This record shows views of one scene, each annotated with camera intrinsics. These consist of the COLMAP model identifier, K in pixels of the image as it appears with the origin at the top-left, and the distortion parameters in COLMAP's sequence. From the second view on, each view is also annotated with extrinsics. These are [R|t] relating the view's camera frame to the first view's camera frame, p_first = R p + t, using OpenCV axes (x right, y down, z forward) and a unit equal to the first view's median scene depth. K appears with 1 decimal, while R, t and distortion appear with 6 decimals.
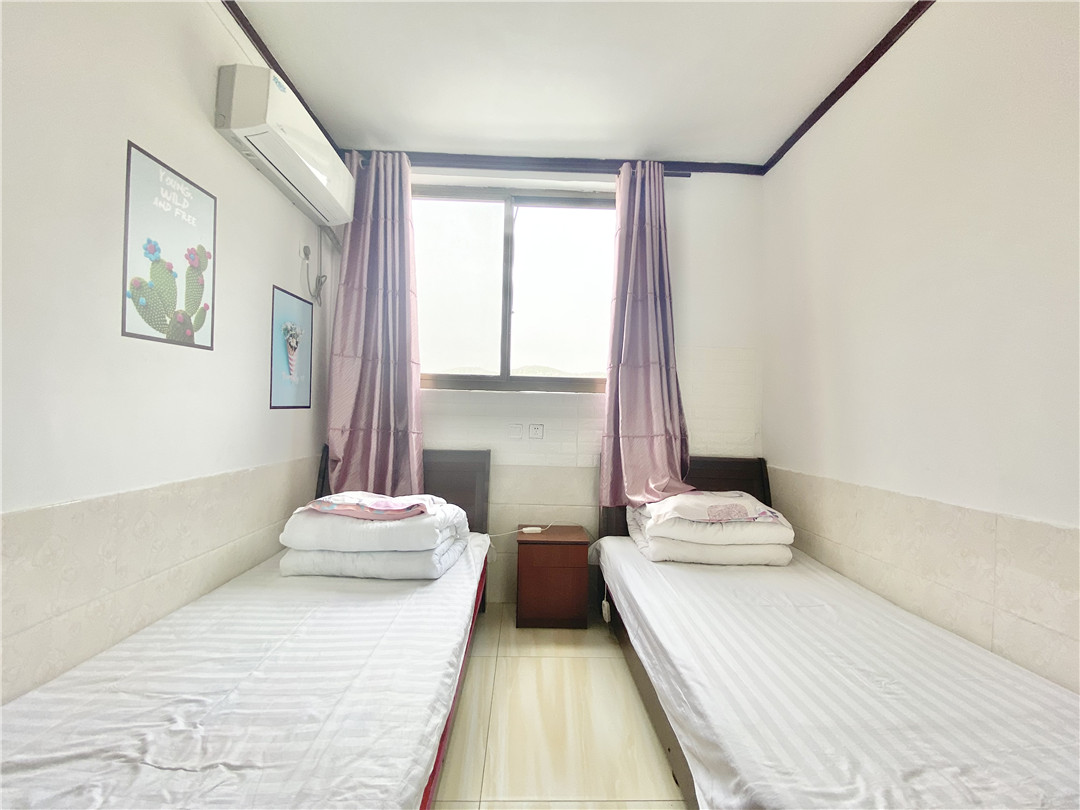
lens RADIAL K [[434.6, 0, 589.4], [0, 434.6, 396.9], [0, 0, 1]] dist [-0.002576, -0.006309]
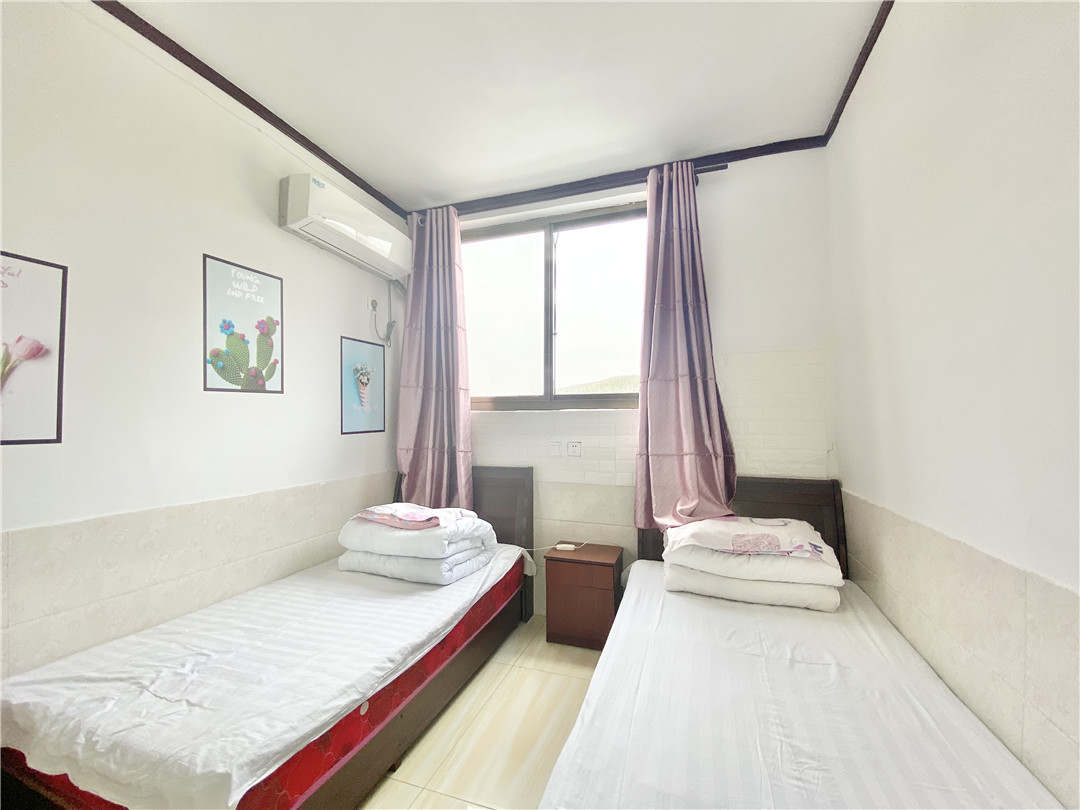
lens RADIAL K [[434.6, 0, 530.7], [0, 434.6, 400.6], [0, 0, 1]] dist [-0.002576, -0.006309]
pose [[0.935824, -0.045519, -0.349516, 0.214340], [0.037847, 0.998870, -0.028754, -0.013447], [0.350430, 0.013680, 0.936489, 0.015578]]
